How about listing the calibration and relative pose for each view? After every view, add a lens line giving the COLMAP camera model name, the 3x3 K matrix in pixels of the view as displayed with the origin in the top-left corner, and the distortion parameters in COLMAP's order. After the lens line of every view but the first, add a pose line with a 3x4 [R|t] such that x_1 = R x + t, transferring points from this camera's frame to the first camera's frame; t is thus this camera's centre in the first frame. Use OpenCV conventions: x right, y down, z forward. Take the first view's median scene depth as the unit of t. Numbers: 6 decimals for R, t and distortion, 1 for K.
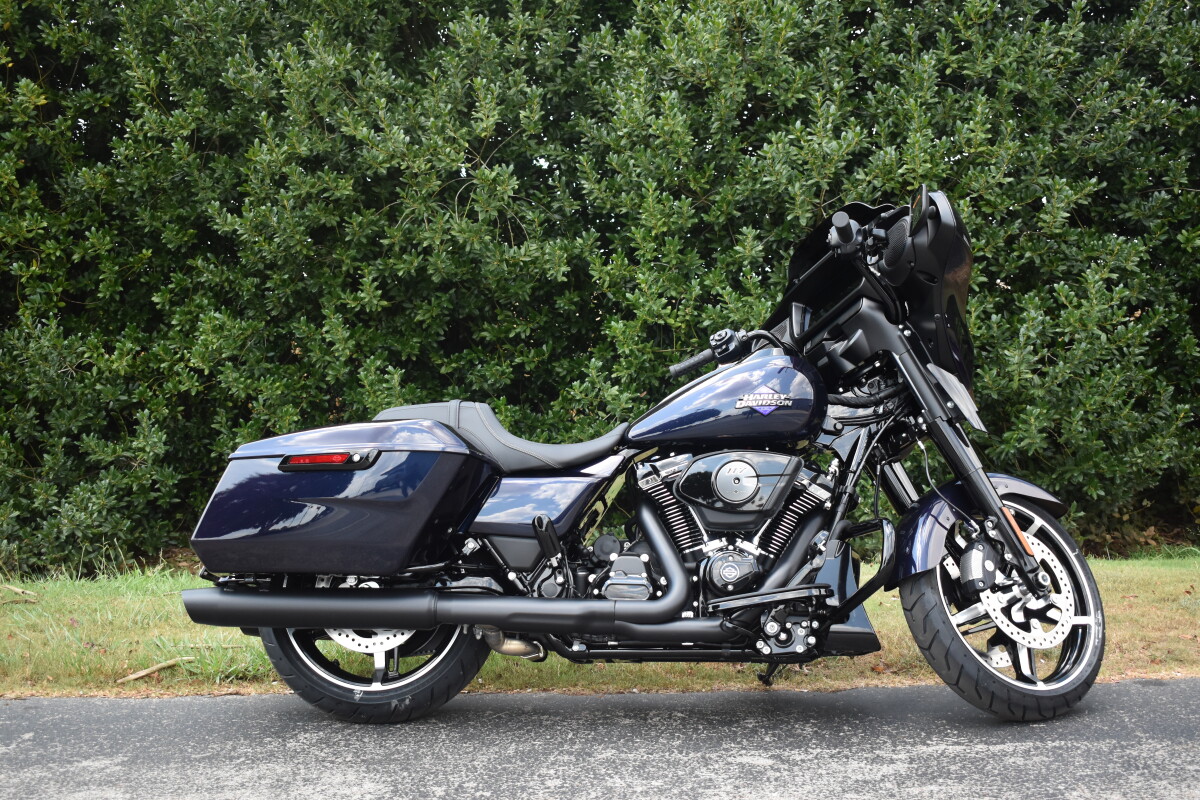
lens RADIAL K [[1509.5, 0, 600.0], [0, 1509.5, 400.0], [0, 0, 1]] dist [-0.033311, -0.010166]
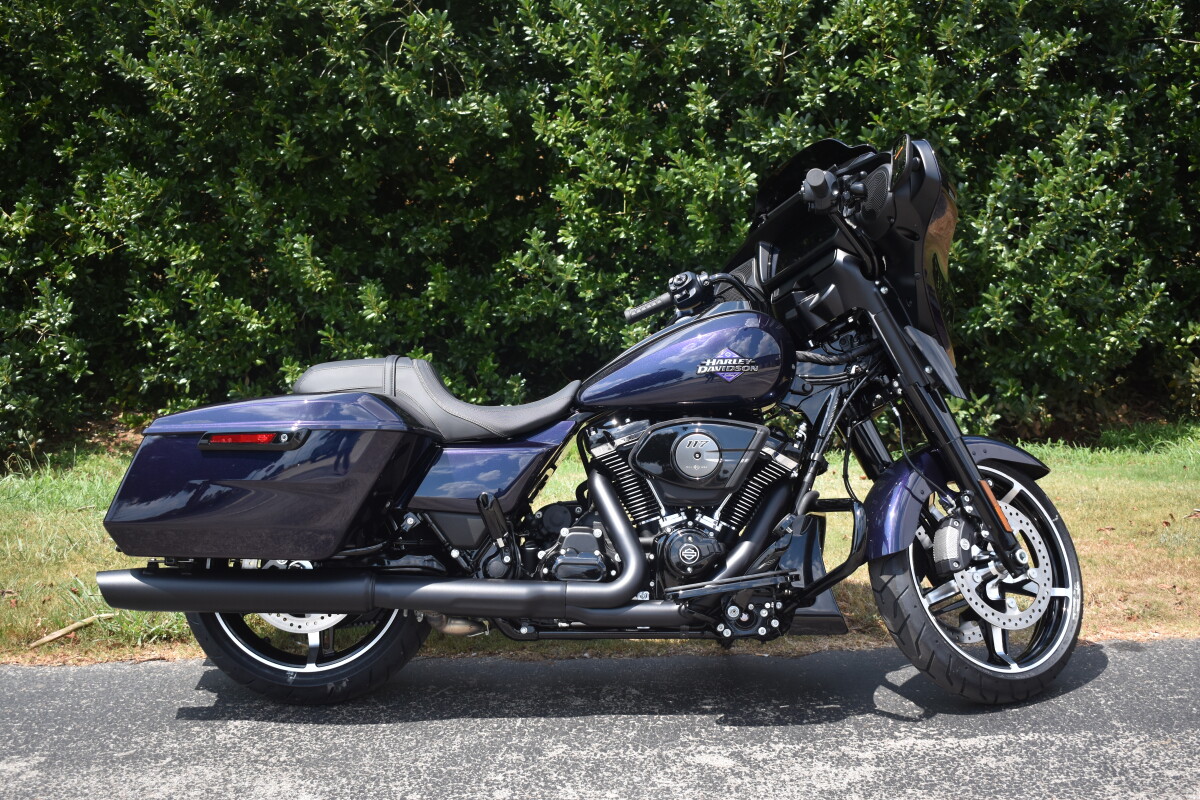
lens RADIAL K [[1584.6, 0, 600.0], [0, 1584.6, 400.0], [0, 0, 1]] dist [-0.020557, -0.036058]
pose [[0.999285, -0.001544, 0.037788, -0.005841], [-0.003542, 0.990951, 0.134175, -0.108391], [-0.037653, -0.134213, 0.990237, 0.042578]]
